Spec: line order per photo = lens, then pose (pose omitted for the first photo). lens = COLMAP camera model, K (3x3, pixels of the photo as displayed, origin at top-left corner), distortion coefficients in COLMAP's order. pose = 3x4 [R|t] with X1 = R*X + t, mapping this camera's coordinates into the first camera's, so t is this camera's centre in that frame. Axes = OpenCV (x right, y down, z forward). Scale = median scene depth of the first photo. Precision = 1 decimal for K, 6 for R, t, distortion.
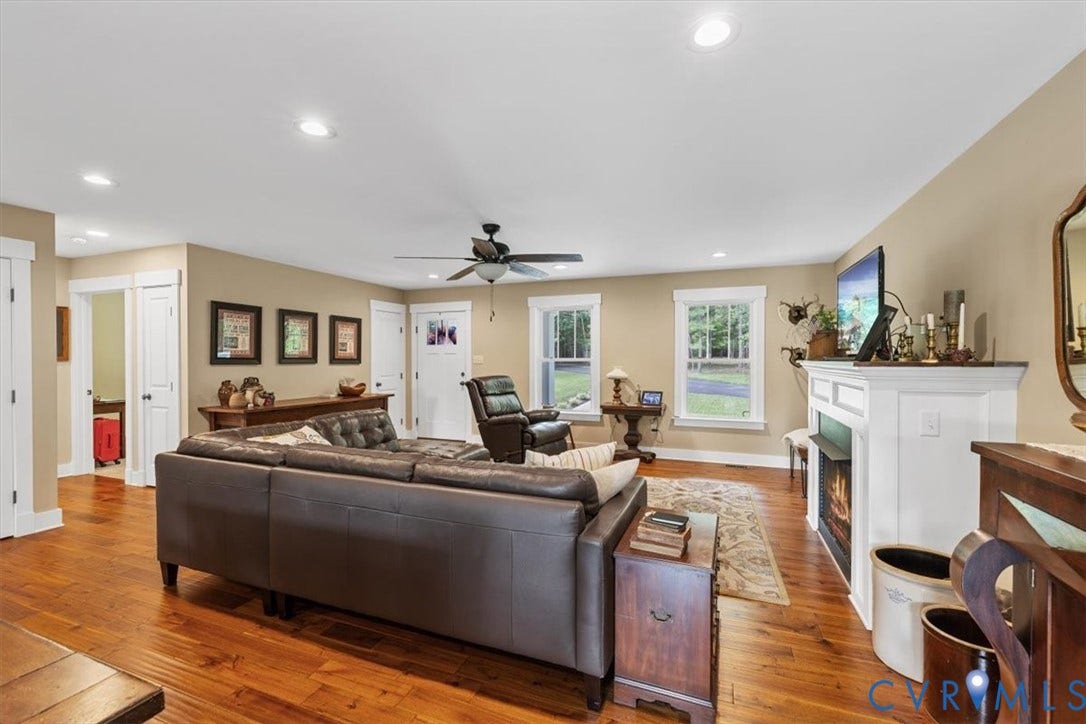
lens RADIAL K [[461.3, 0, 540.8], [0, 461.3, 355.1], [0, 0, 1]] dist [0.003586, -0.000397]
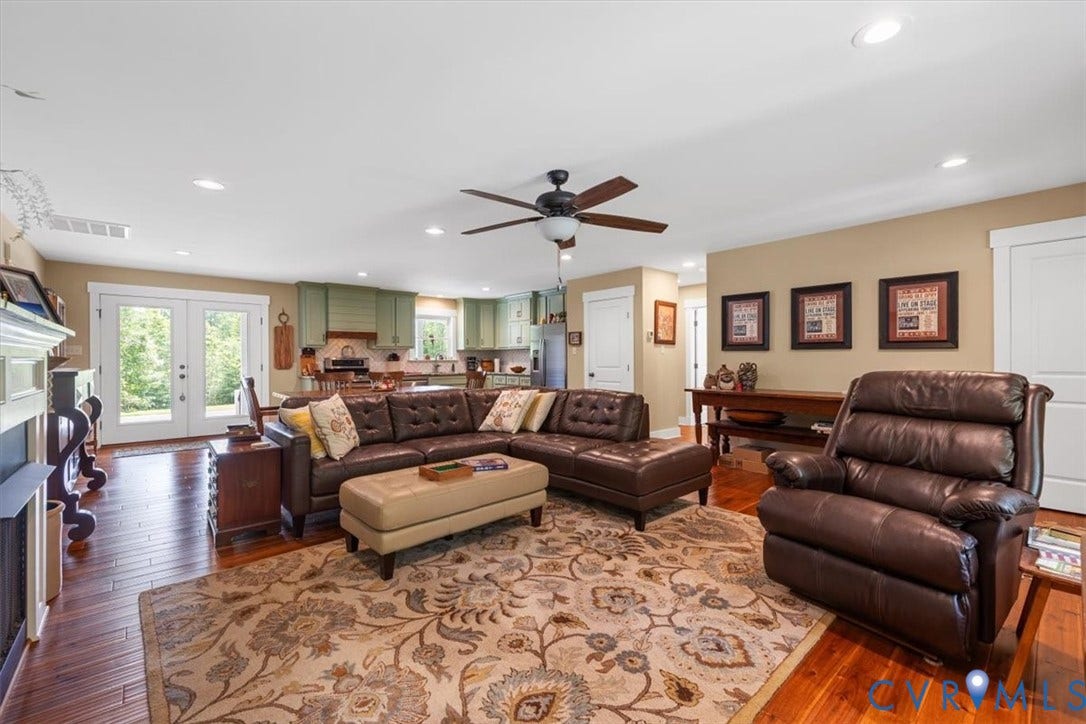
lens RADIAL K [[448.1, 0, 550.5], [0, 448.1, 357.2], [0, 0, 1]] dist [-0.002609, -0.000410]
pose [[-0.447172, 0.012064, -0.894367, 0.393512], [0.024542, 0.999698, 0.001214, 0.019480], [0.894111, -0.021407, -0.447333, 0.899871]]
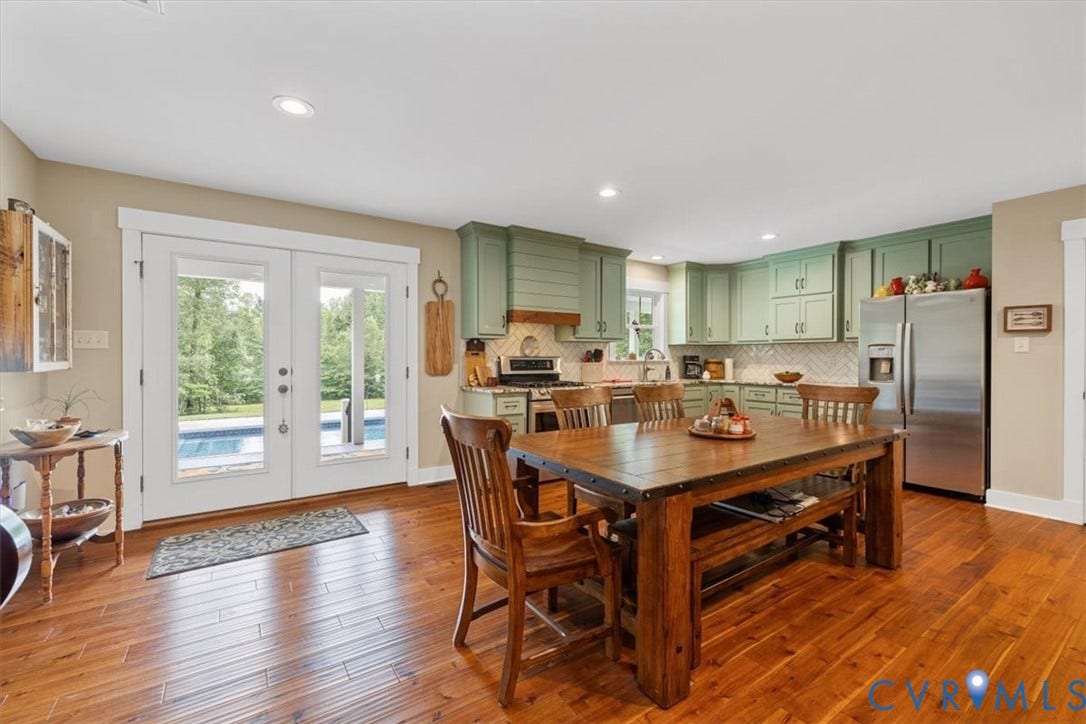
lens RADIAL K [[448.1, 0, 550.5], [0, 448.1, 357.2], [0, 0, 1]] dist [-0.002609, -0.000410]
pose [[-0.557197, 0.013236, -0.830275, 0.110162], [0.019268, 0.999810, 0.003008, 0.007714], [0.830156, -0.014321, -0.557346, 0.221985]]
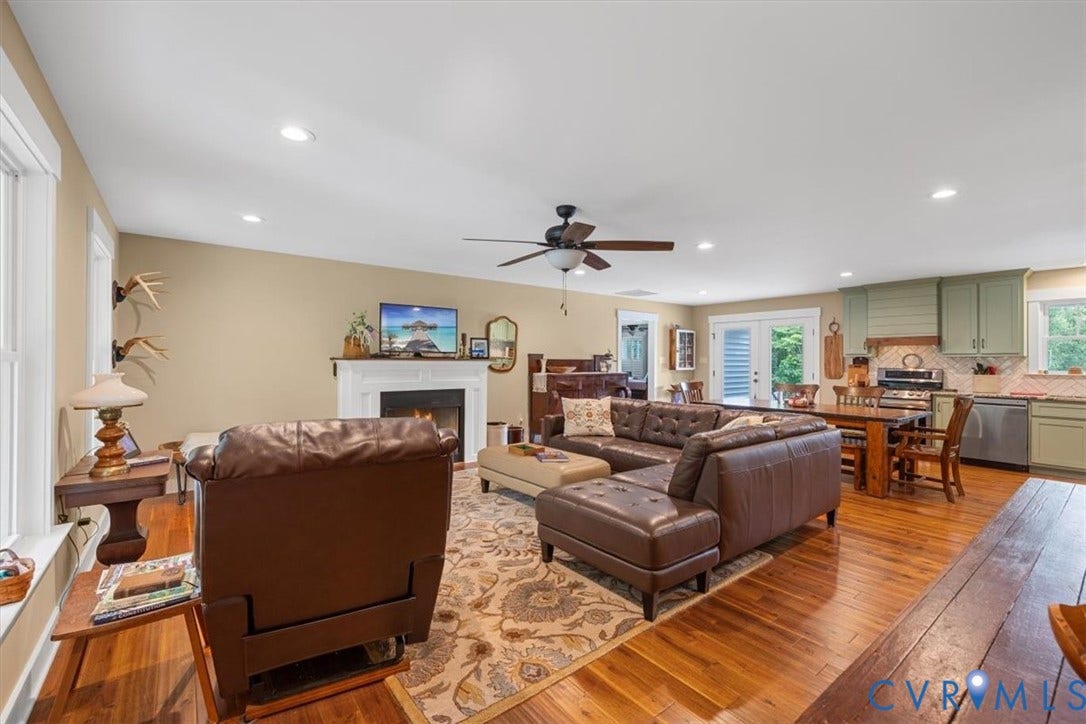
lens RADIAL K [[461.3, 0, 540.8], [0, 461.3, 355.1], [0, 0, 1]] dist [0.003586, -0.000397]
pose [[-0.867114, 0.014680, 0.497894, -0.332763], [-0.001450, 0.999487, -0.031993, 0.012798], [-0.498108, -0.028463, -0.866647, 1.193792]]
